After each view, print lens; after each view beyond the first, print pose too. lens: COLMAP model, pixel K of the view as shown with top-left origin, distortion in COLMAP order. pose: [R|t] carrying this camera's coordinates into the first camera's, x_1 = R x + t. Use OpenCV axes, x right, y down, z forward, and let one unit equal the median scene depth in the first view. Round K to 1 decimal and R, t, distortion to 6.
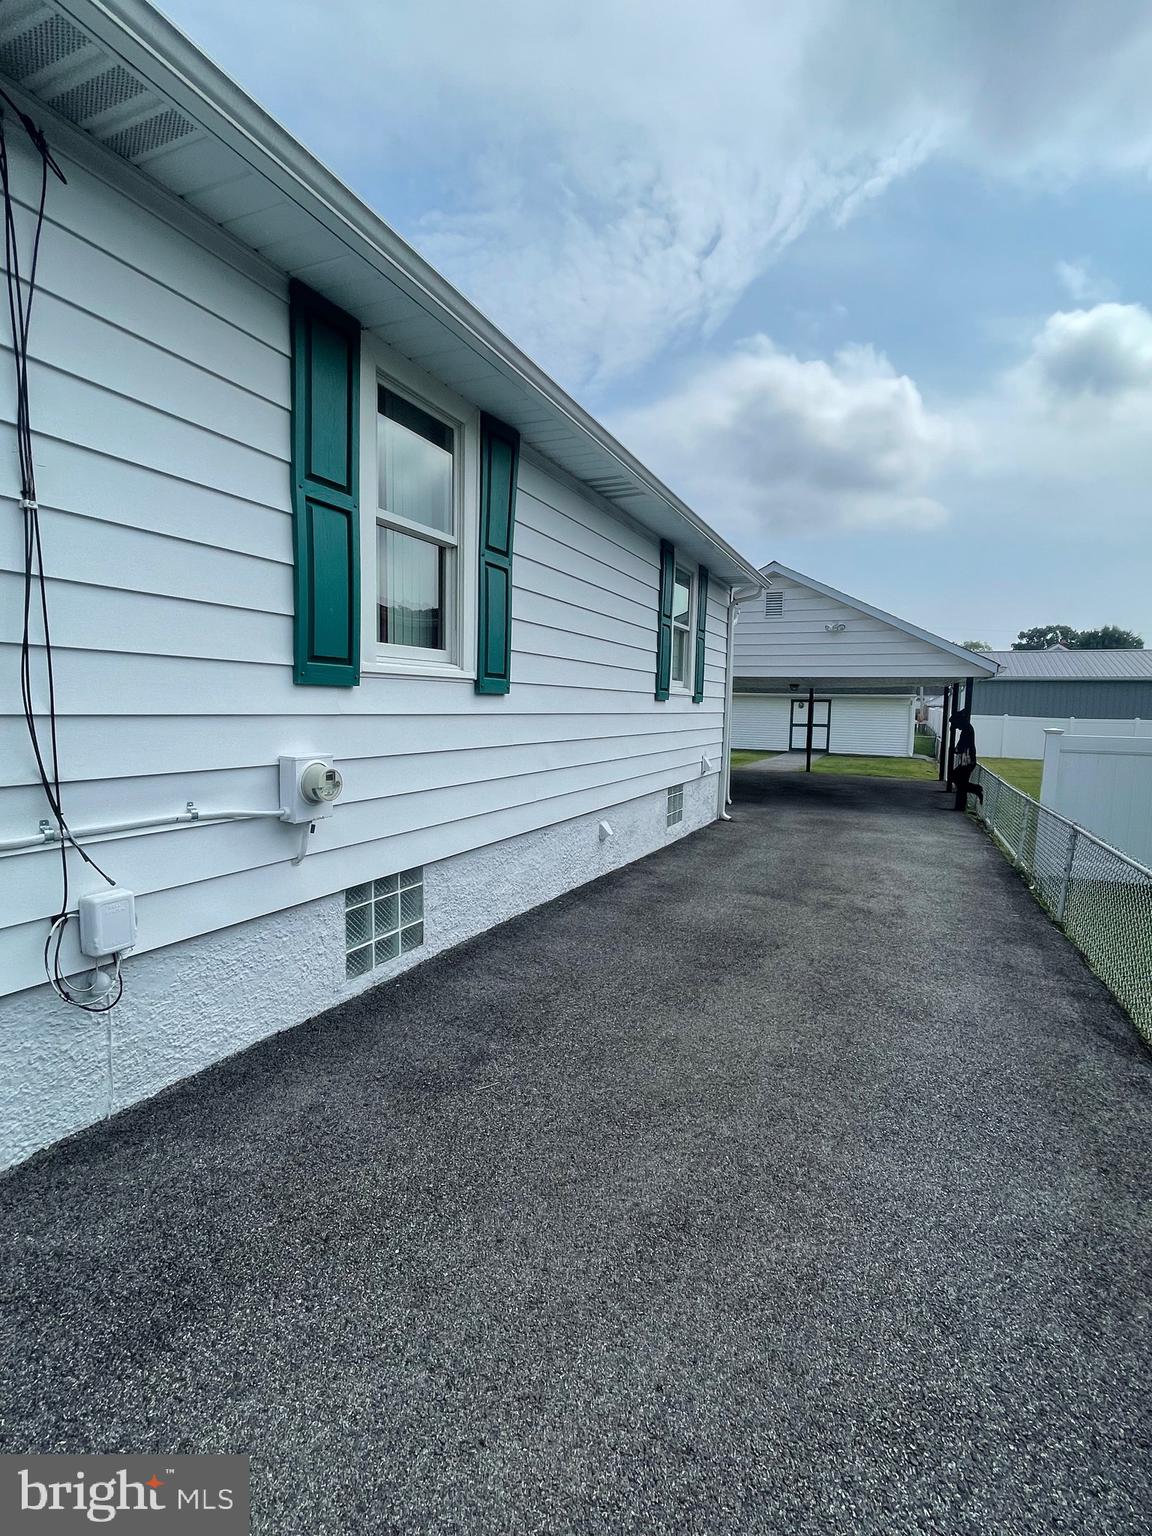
lens RADIAL K [[716.8, 0, 580.6], [0, 716.8, 771.6], [0, 0, 1]] dist [0.011575, -0.000227]
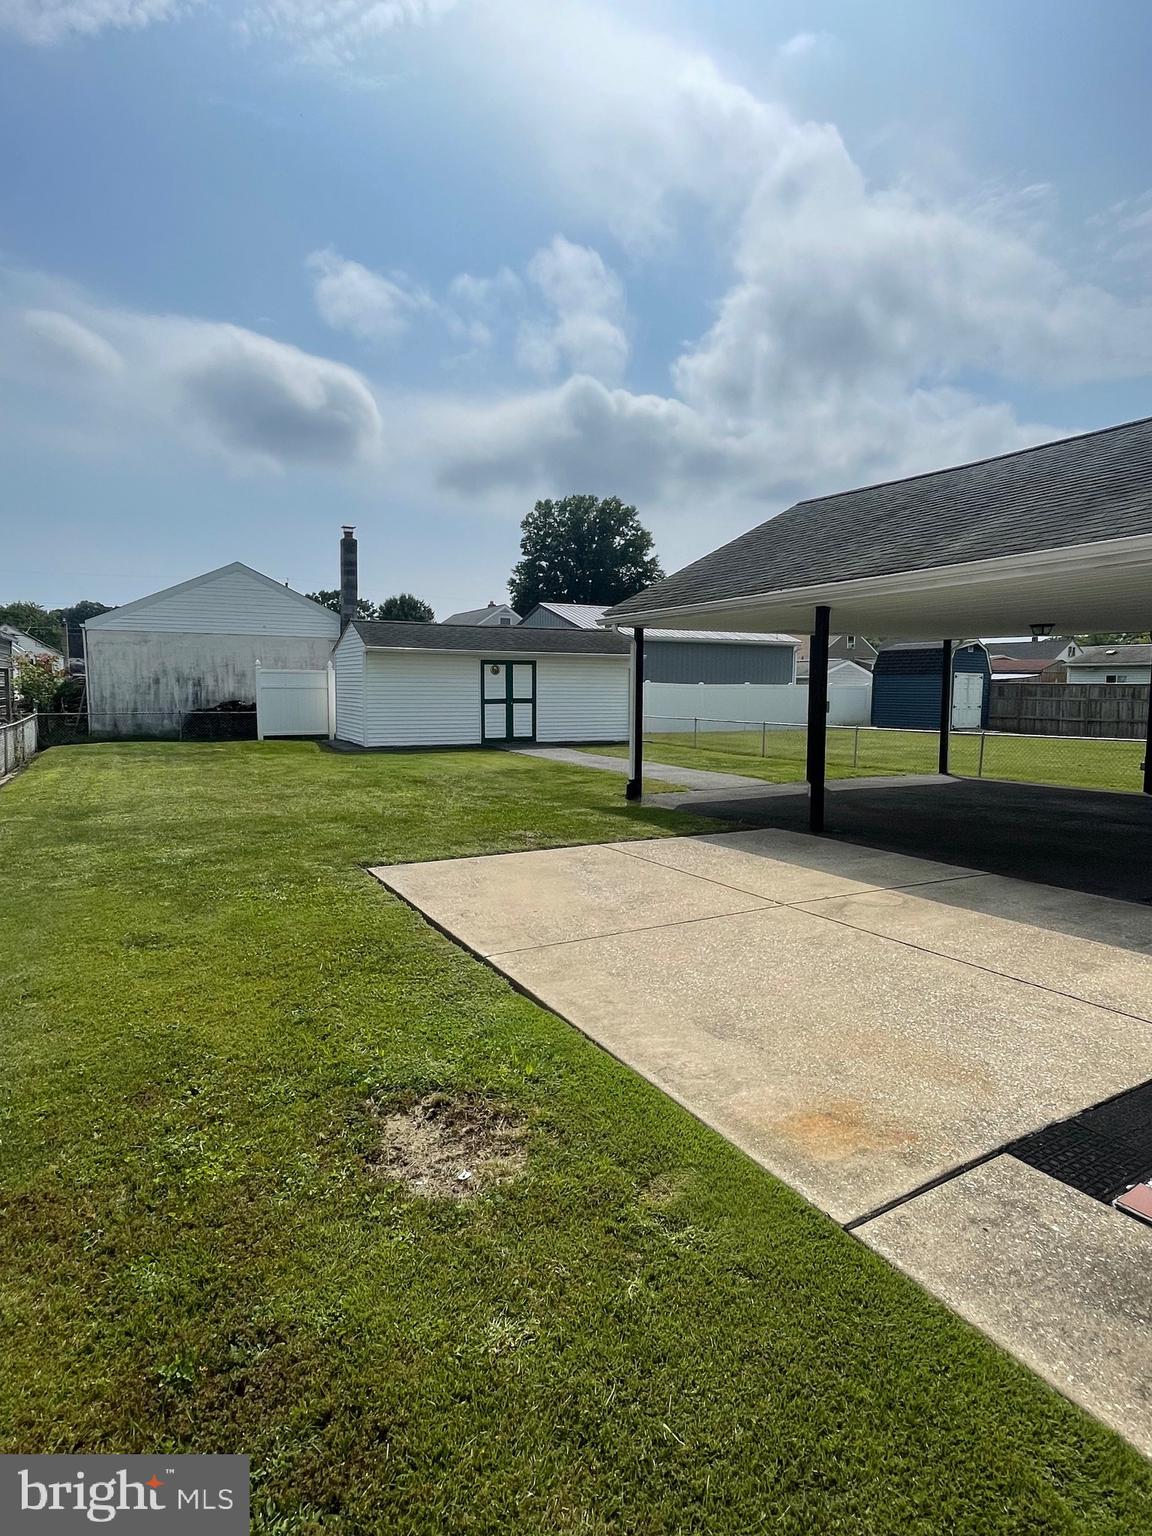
lens RADIAL K [[846.2, 0, 573.8], [0, 846.2, 770.9], [0, 0, 1]] dist [-0.019907, 0.000388]
pose [[0.594622, -0.096716, 0.798167, -0.341159], [0.082592, 0.994834, 0.059017, -0.057009], [-0.799752, 0.030829, 0.599538, 0.677990]]
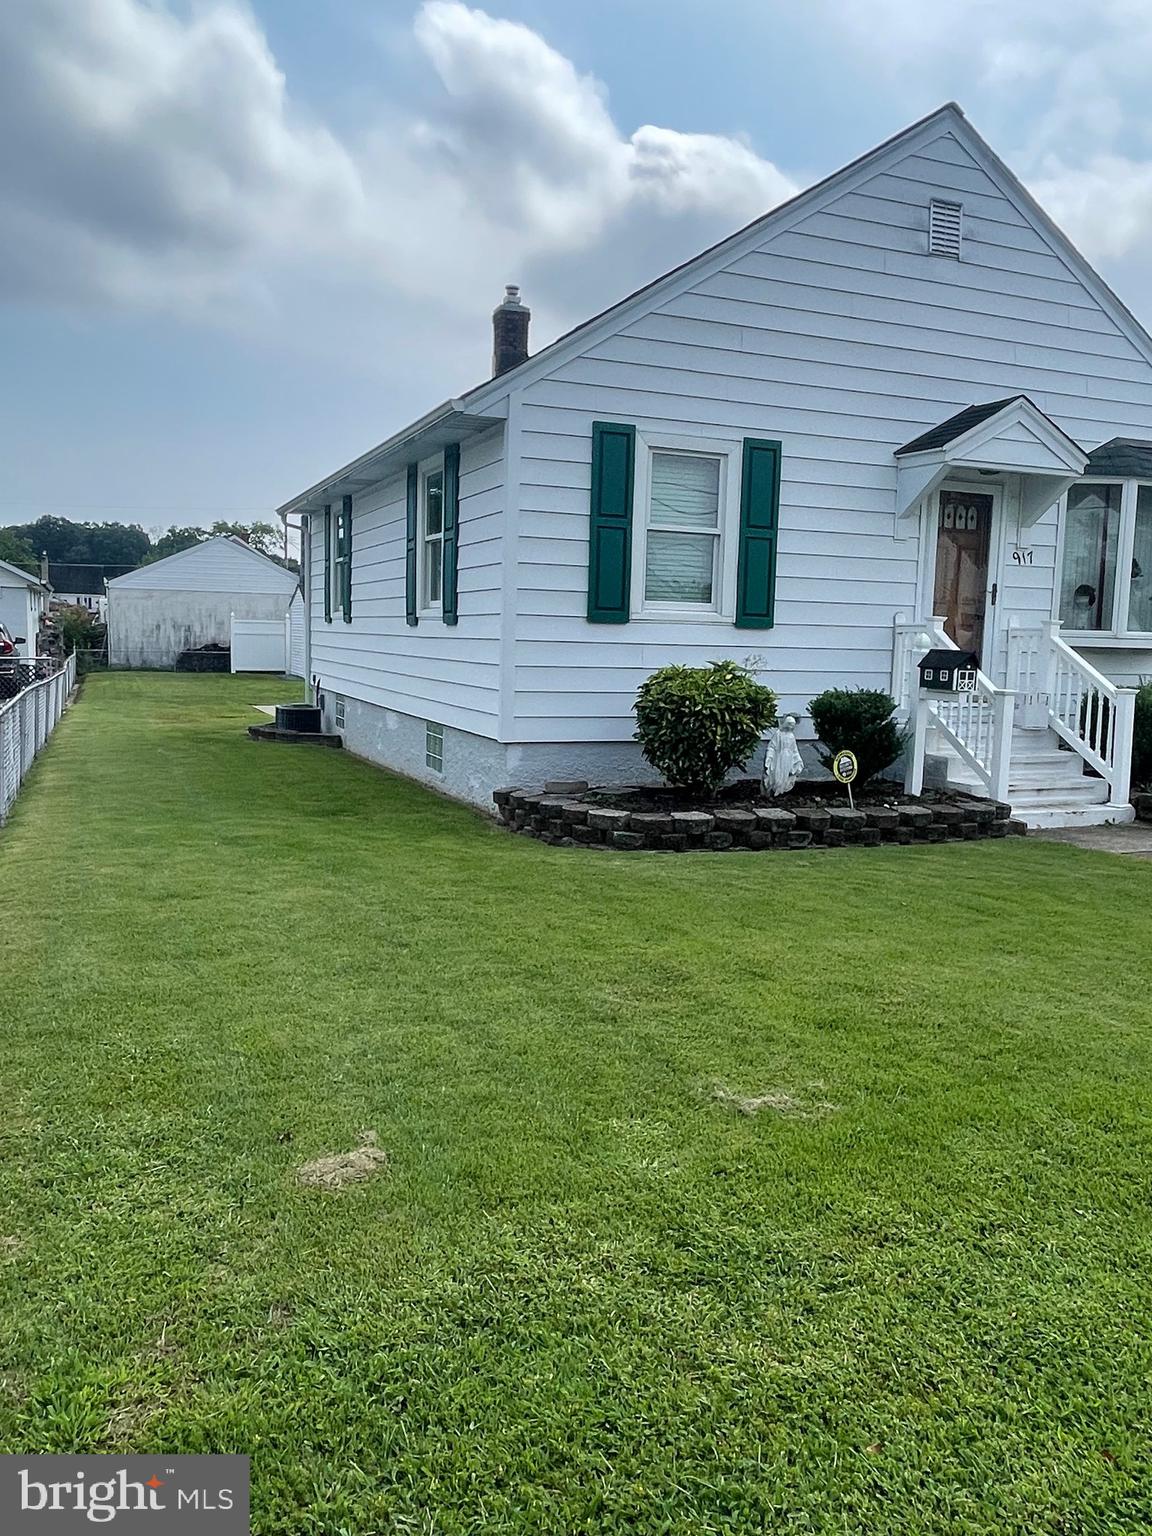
lens RADIAL K [[1190.1, 0, 558.9], [0, 1190.1, 767.3], [0, 0, 1]] dist [-0.005367, -0.005382]
pose [[0.680397, -0.089227, 0.727392, -0.780626], [0.060047, 0.996011, 0.066010, -0.009959], [-0.730380, -0.001235, 0.683040, -0.086948]]
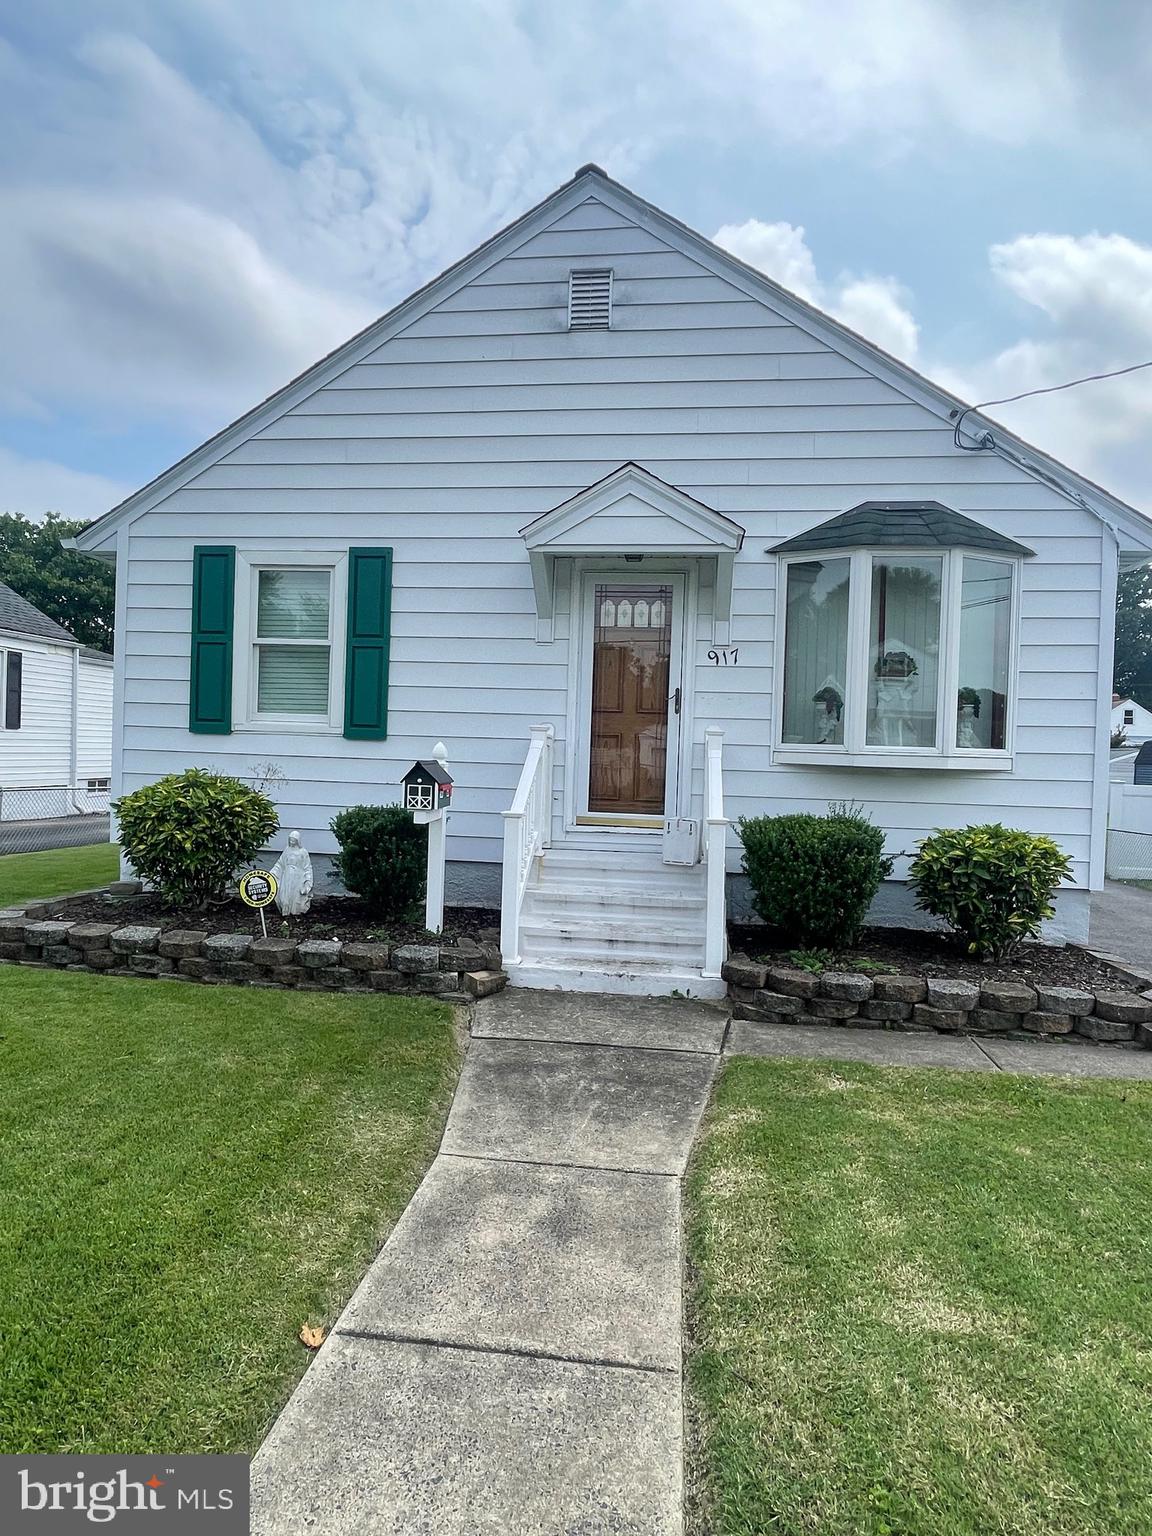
lens RADIAL K [[901.6, 0, 562.9], [0, 901.6, 769.0], [0, 0, 1]] dist [-0.007502, 0.001616]
pose [[0.954634, 0.000954, 0.297779, -0.381067], [0.018656, 0.997839, -0.063005, 0.006503], [-0.297195, 0.065702, 0.952554, -0.177771]]
